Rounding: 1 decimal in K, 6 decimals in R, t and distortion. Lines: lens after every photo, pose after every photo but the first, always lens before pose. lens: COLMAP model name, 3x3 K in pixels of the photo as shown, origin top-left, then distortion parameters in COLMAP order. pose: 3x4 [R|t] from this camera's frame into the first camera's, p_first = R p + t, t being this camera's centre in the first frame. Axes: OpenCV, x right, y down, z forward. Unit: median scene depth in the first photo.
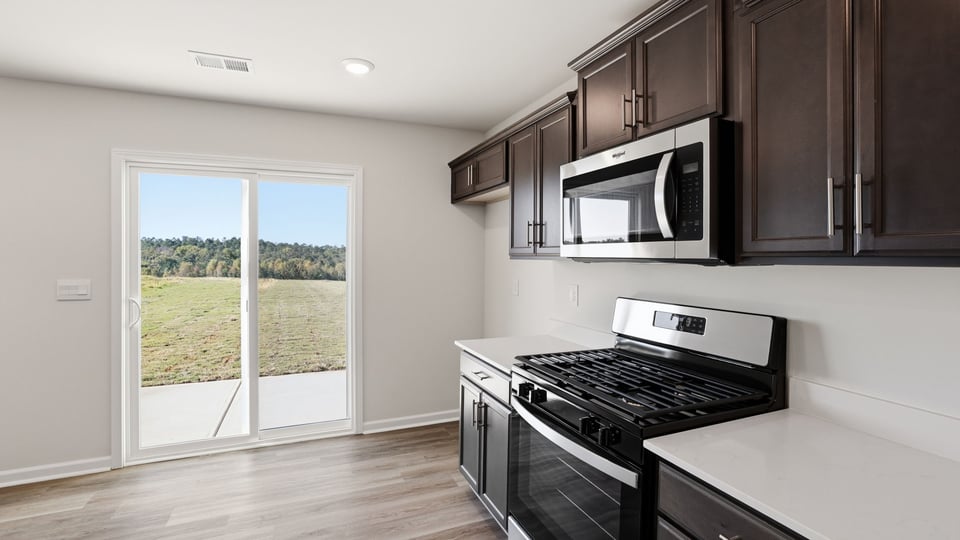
lens RADIAL K [[418.5, 0, 470.5], [0, 418.5, 256.6], [0, 0, 1]] dist [-0.051602, 0.018158]
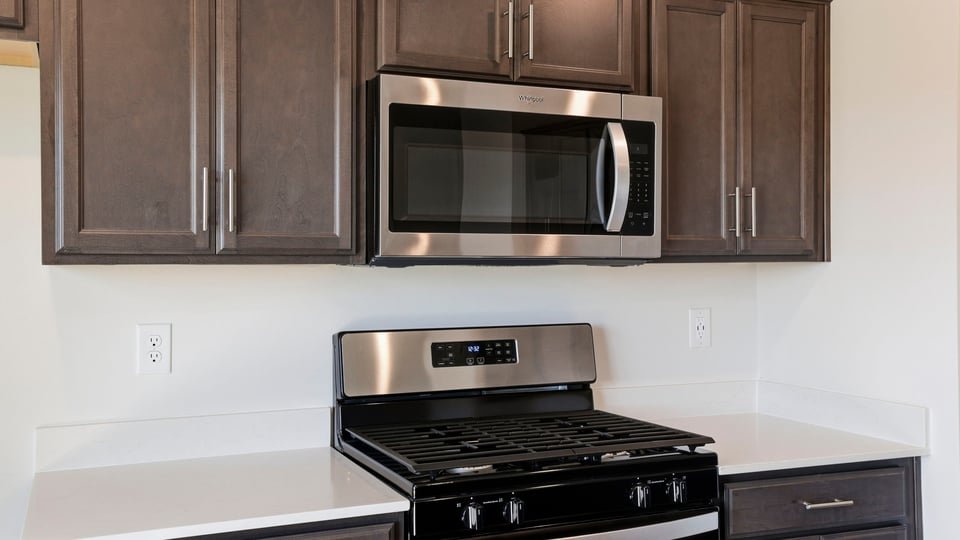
lens RADIAL K [[941.2, 0, 479.5], [0, 941.2, 259.1], [0, 0, 1]] dist [0.032037, 0.007315]
pose [[-0.009675, -0.003482, 0.999947, -1.321243], [0.003242, 0.999989, 0.003514, 0.000700], [-0.999948, 0.003275, -0.009663, 1.291855]]
